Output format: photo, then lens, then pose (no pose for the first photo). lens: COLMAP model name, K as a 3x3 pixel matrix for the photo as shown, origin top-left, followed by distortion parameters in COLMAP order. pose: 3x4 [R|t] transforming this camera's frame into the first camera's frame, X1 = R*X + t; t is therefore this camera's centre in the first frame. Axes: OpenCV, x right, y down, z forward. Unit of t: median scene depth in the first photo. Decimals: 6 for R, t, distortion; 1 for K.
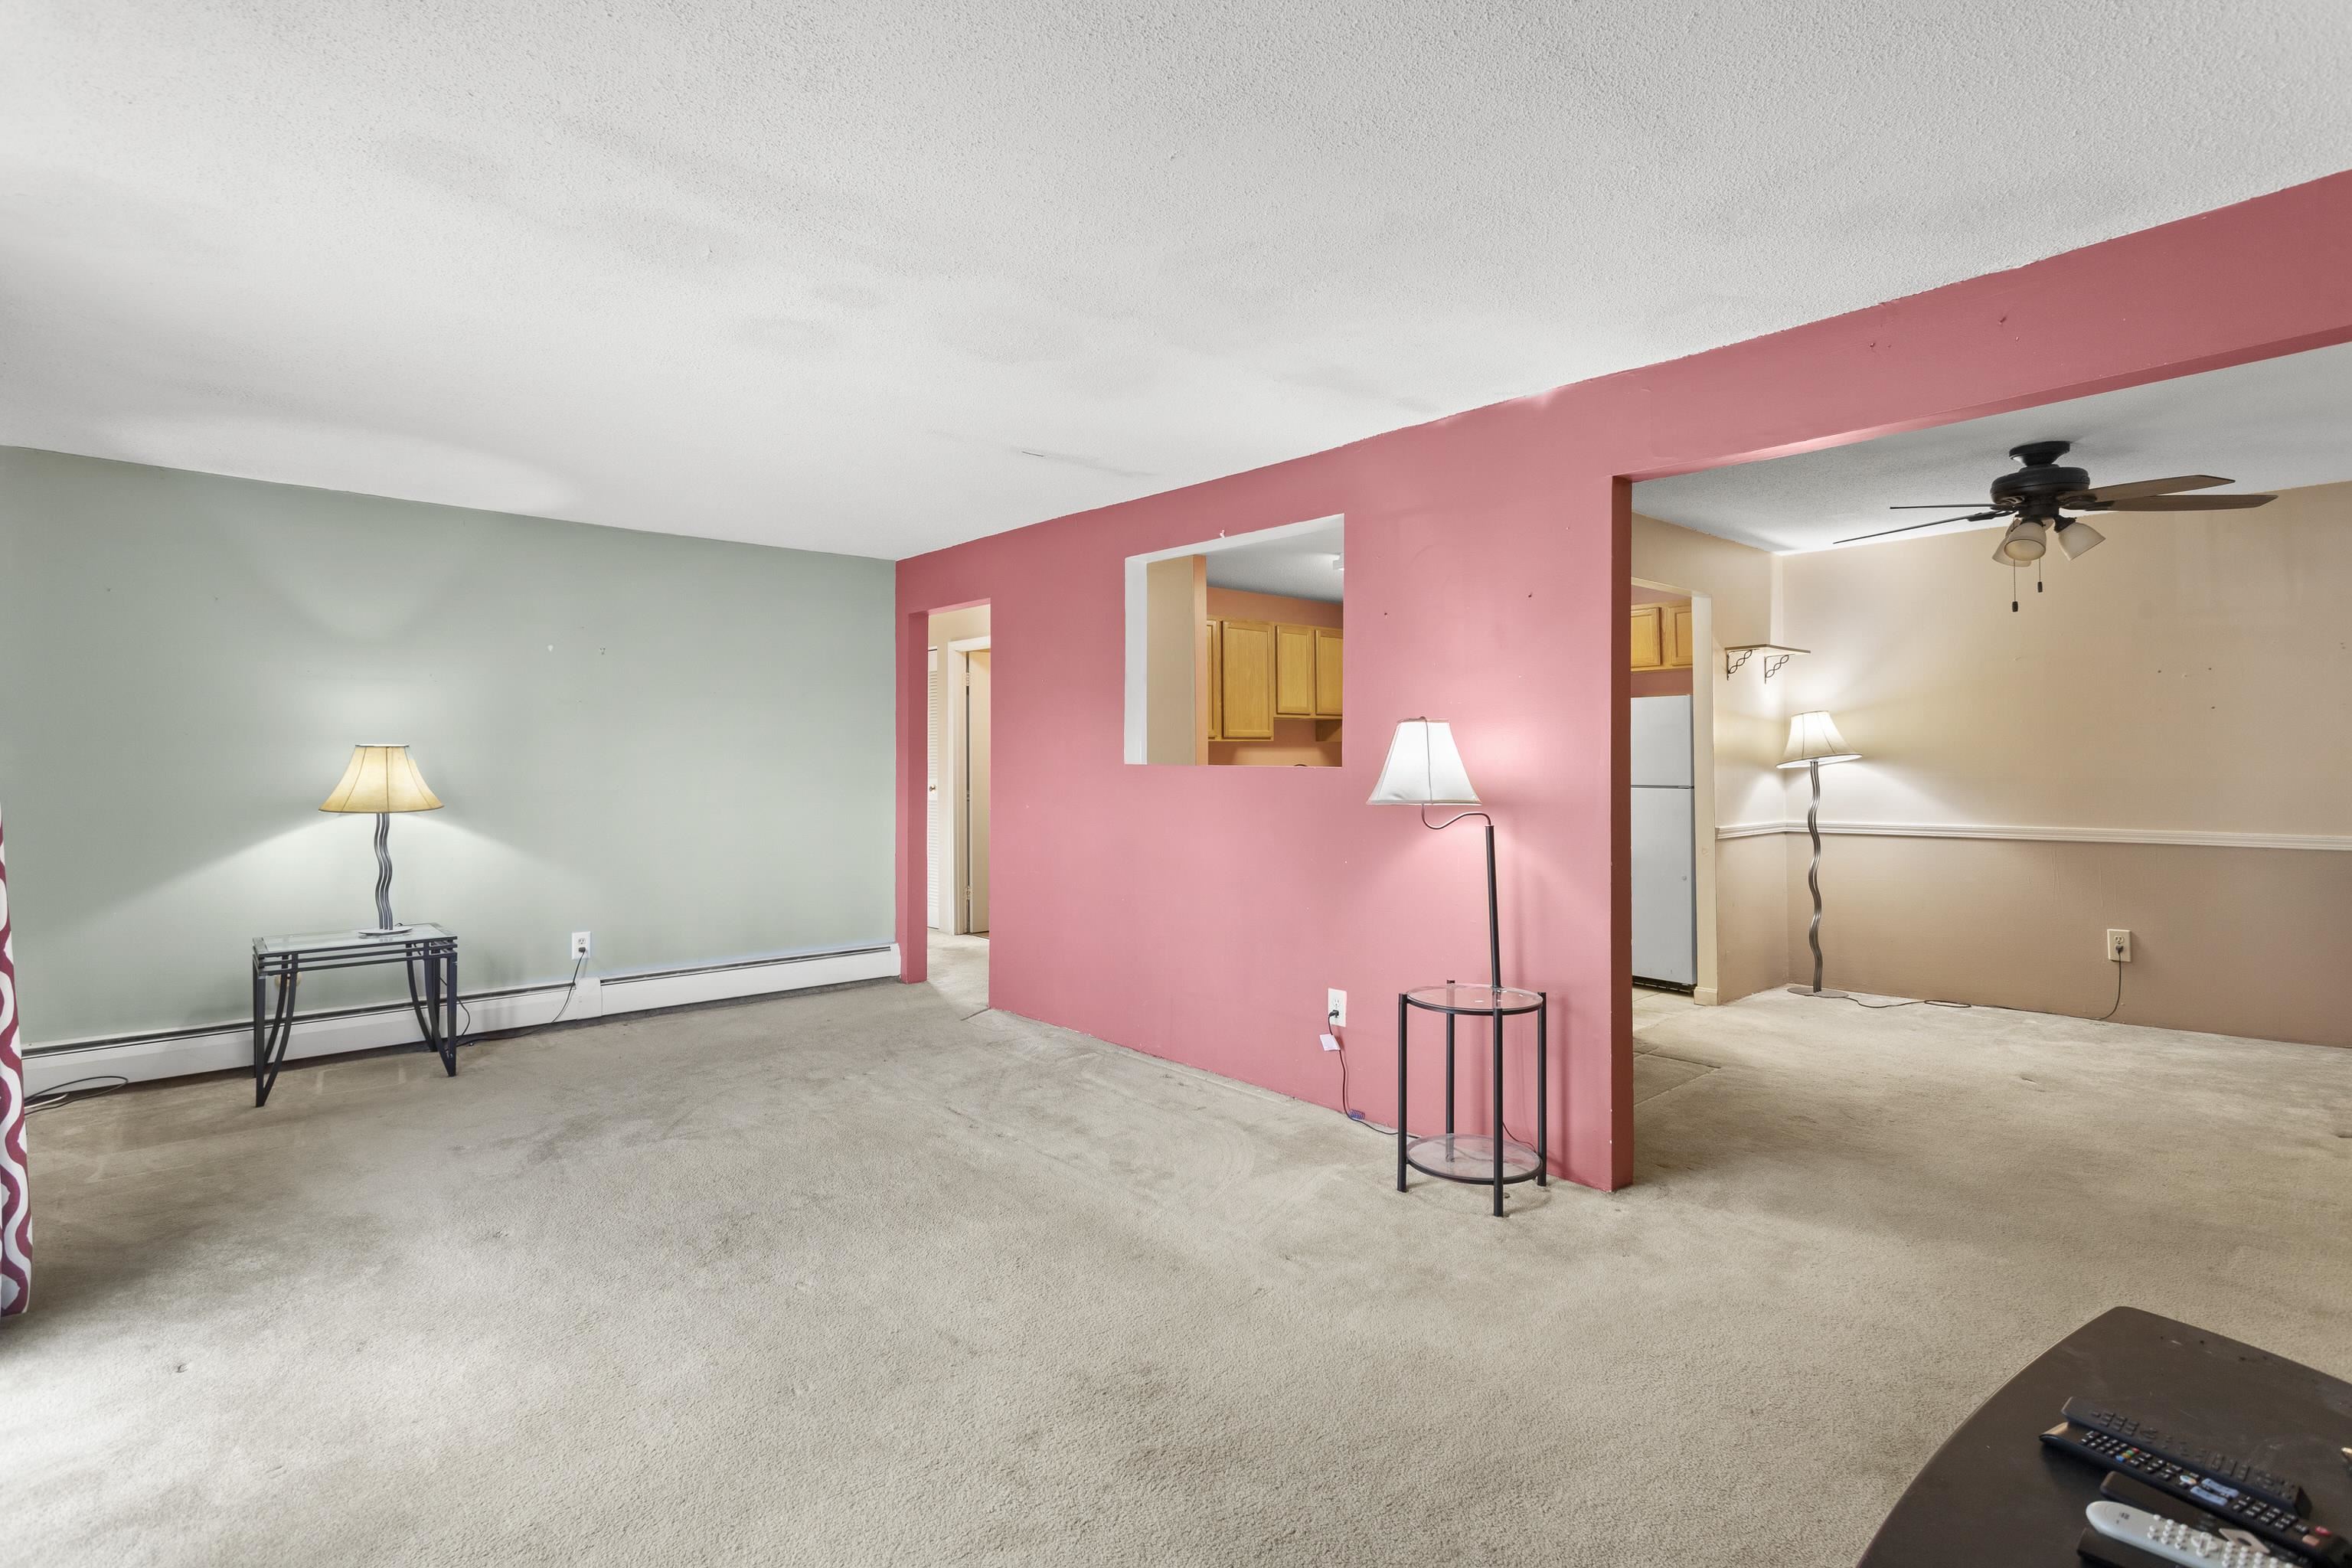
lens RADIAL K [[1120.6, 0, 1176.4], [0, 1120.6, 776.0], [0, 0, 1]] dist [0.000844, 0.000923]
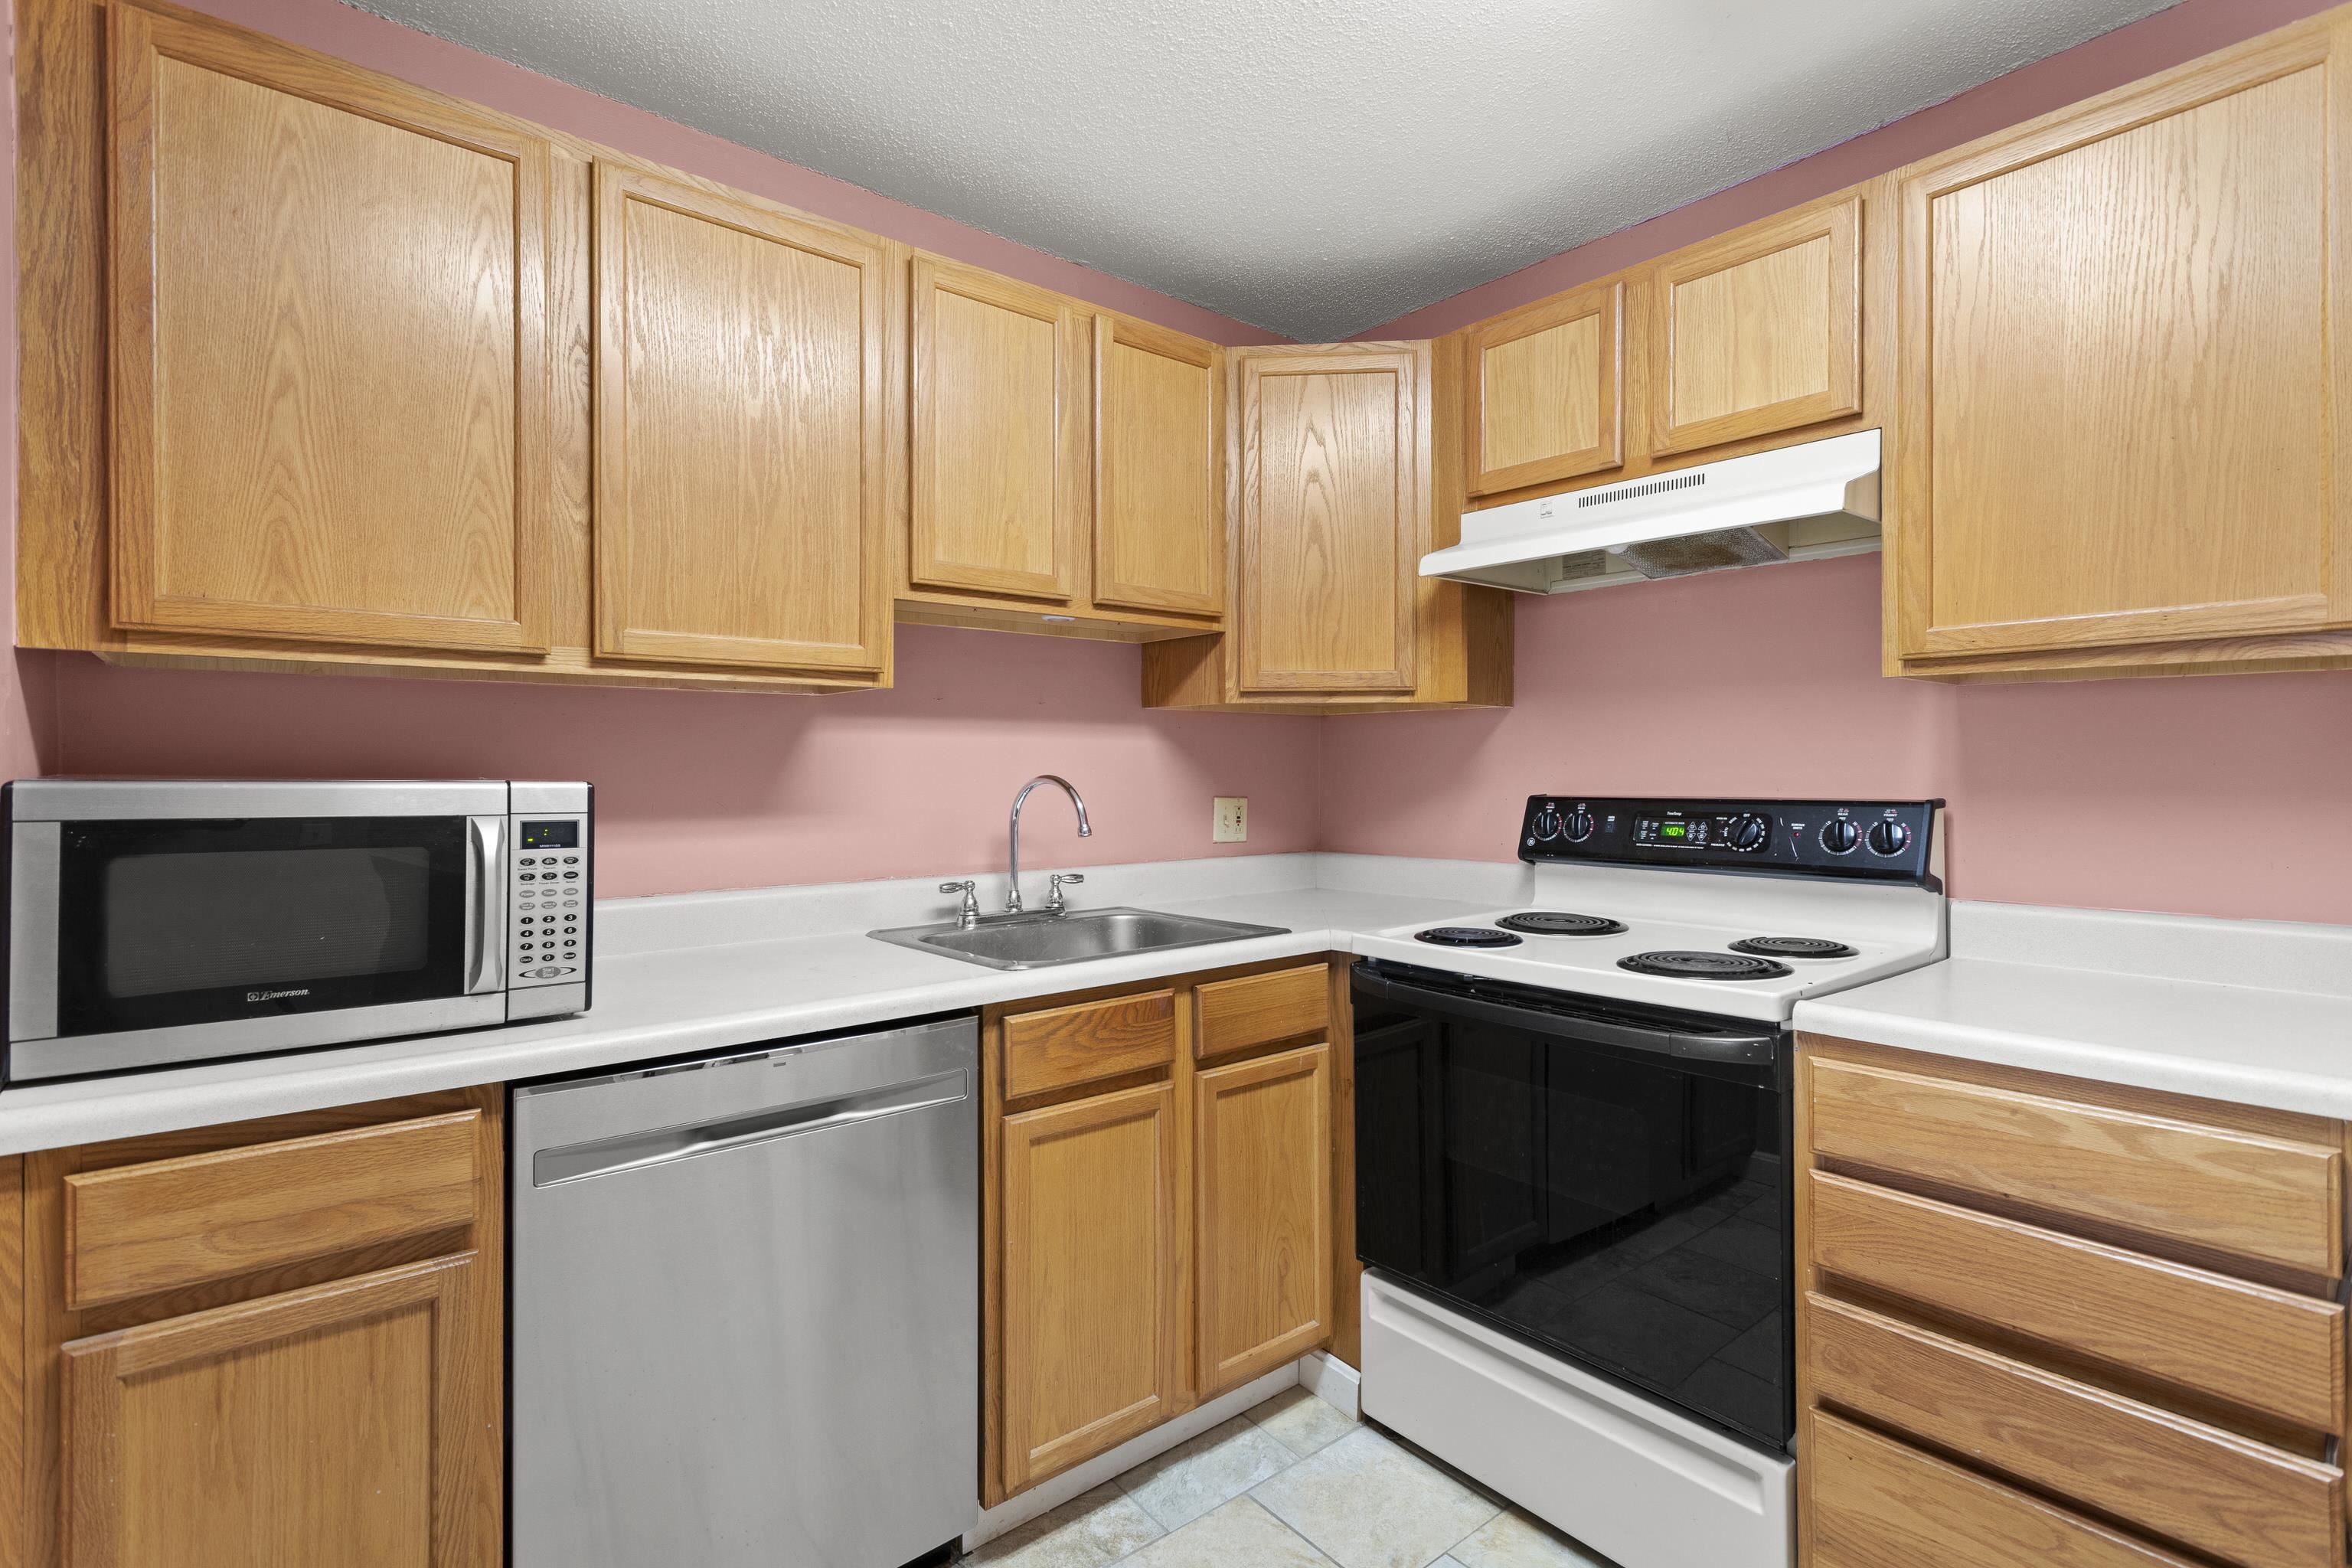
lens RADIAL K [[1113.2, 0, 1172.6], [0, 1113.2, 770.5], [0, 0, 1]] dist [0.000721, 0.001025]
pose [[0.998099, 0.010021, -0.060809, 0.278765], [-0.010688, 0.999886, -0.010651, -0.015699], [0.060695, 0.011281, 0.998093, 1.223622]]
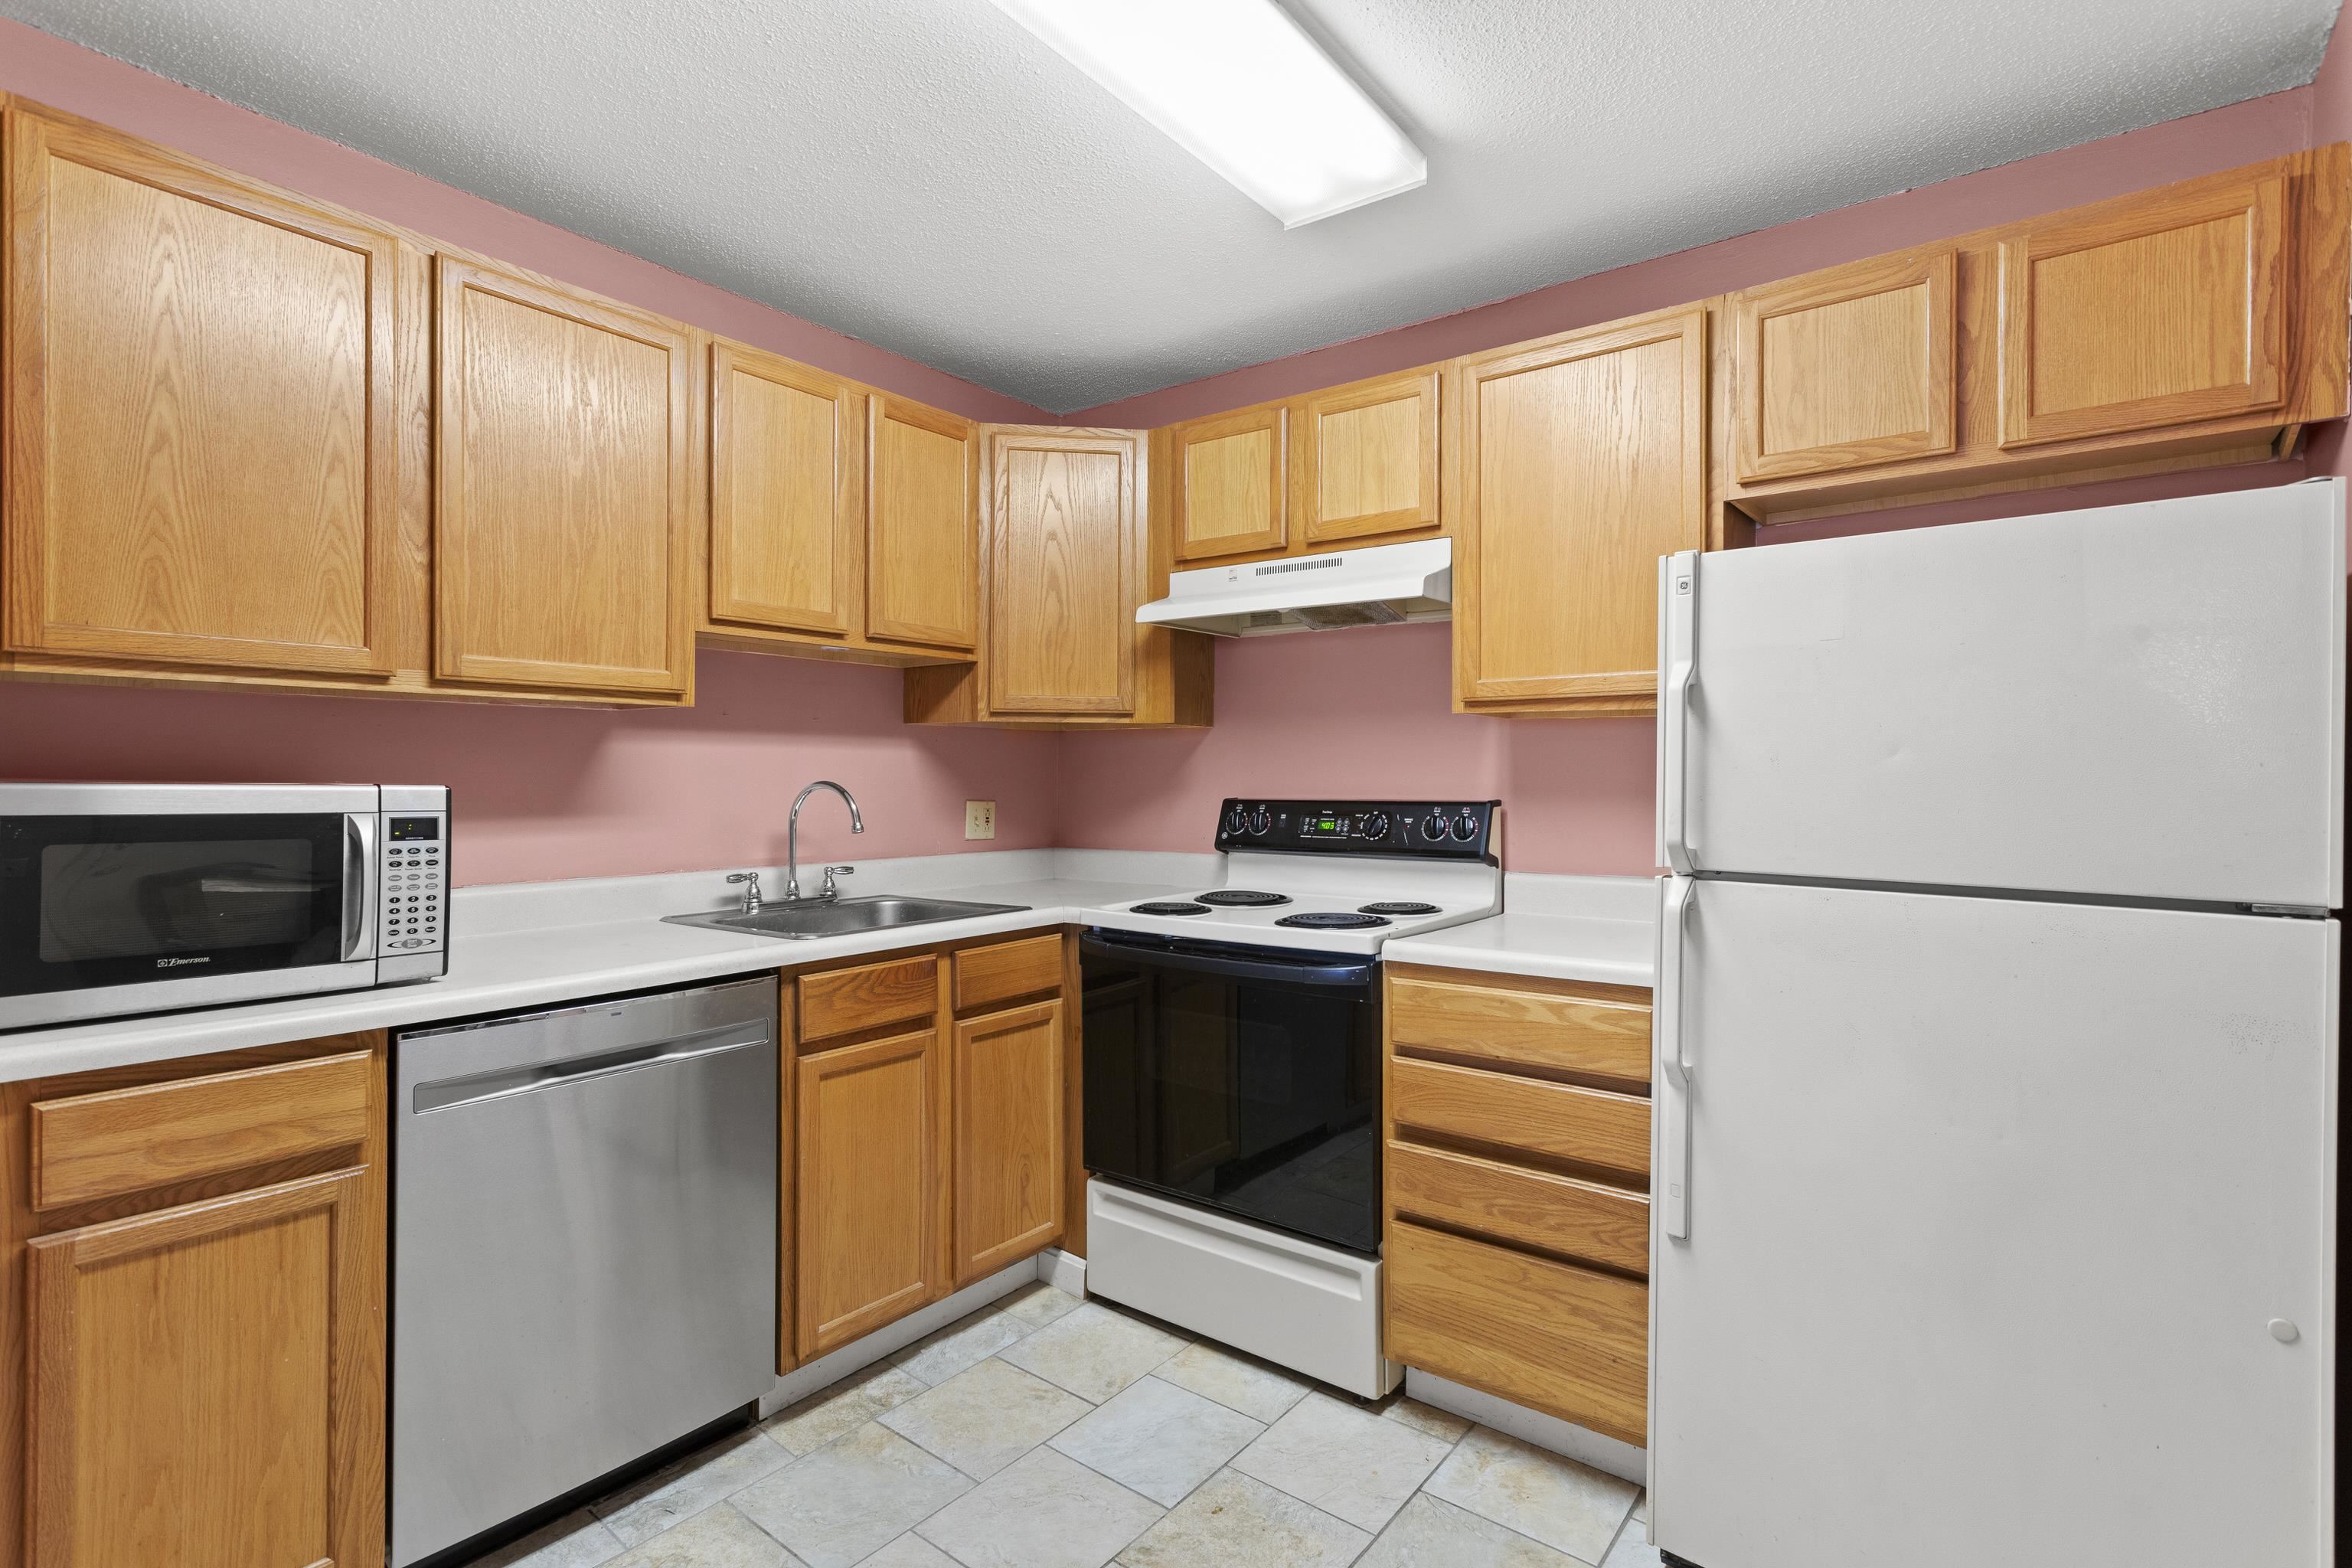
lens RADIAL K [[1120.6, 0, 1176.4], [0, 1120.6, 776.0], [0, 0, 1]] dist [0.000844, 0.000923]
pose [[0.985571, 0.013853, 0.168697, 0.275284], [-0.011517, 0.999824, -0.014817, -0.014365], [-0.168872, 0.012661, 0.985557, 1.104551]]
